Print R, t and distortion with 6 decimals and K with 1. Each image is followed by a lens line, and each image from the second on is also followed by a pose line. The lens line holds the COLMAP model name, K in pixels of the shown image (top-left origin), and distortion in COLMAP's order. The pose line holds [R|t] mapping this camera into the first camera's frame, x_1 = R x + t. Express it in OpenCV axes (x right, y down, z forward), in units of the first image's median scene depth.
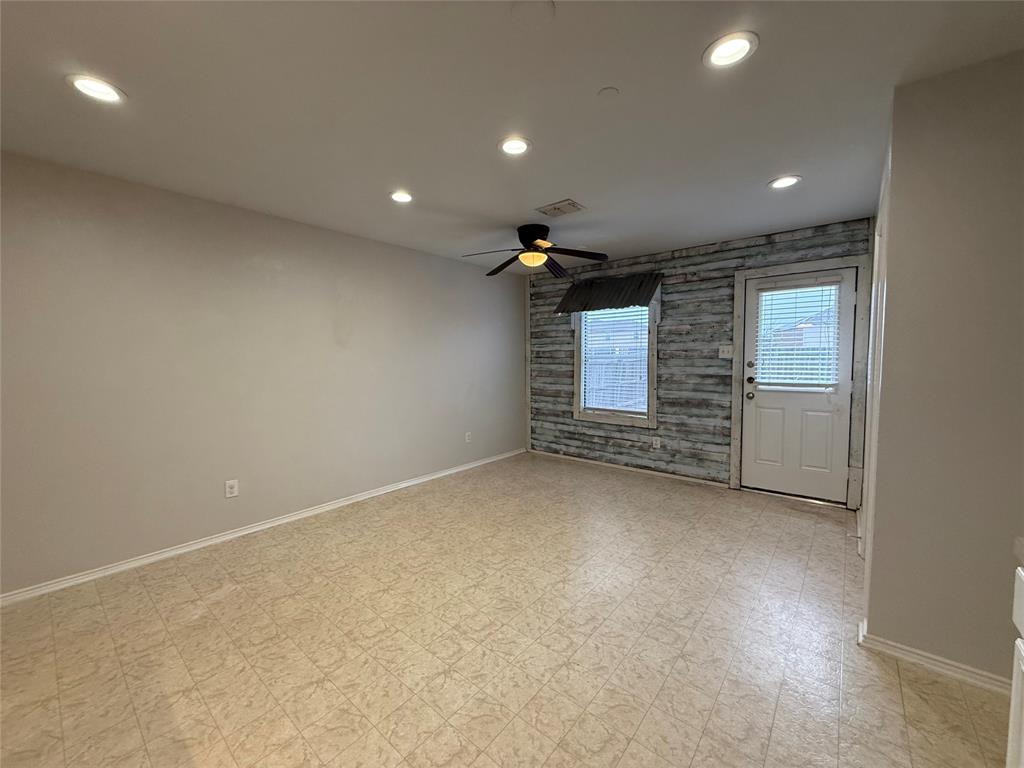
lens RADIAL K [[407.7, 0, 508.3], [0, 407.7, 385.0], [0, 0, 1]] dist [0.001262, -0.000056]
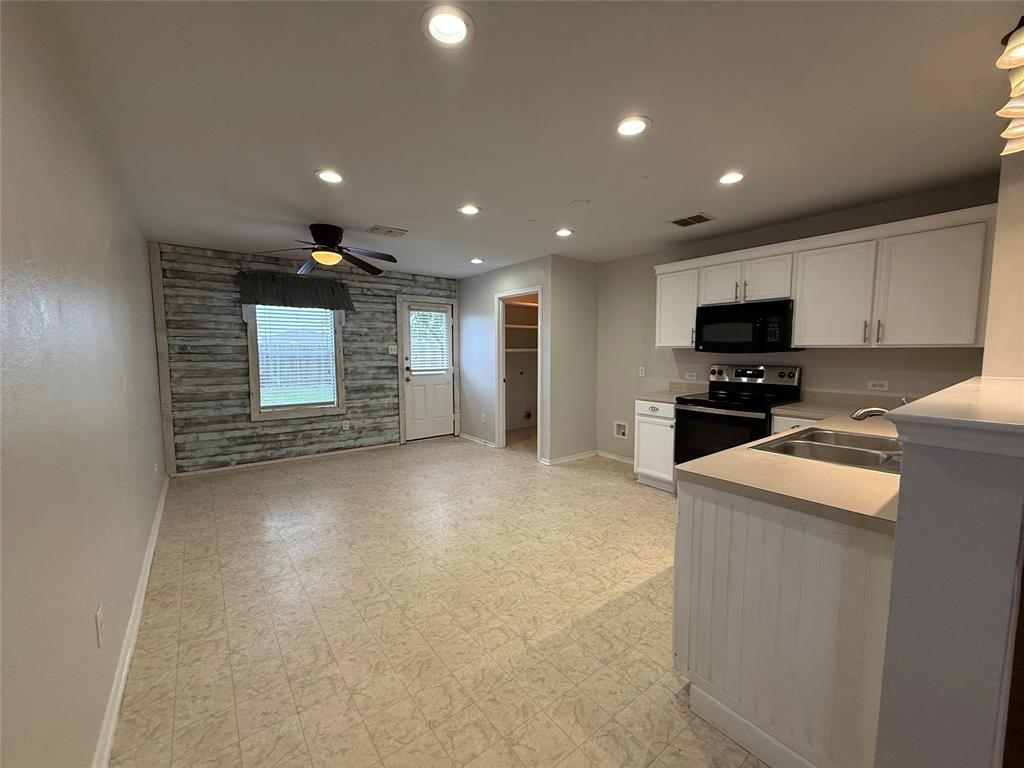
lens RADIAL K [[407.7, 0, 508.3], [0, 407.7, 385.0], [0, 0, 1]] dist [0.001262, -0.000056]
pose [[0.213603, -0.074570, 0.974070, -0.694875], [0.064630, 0.995977, 0.062074, -0.019229], [-0.974780, 0.049695, 0.217563, 0.278977]]
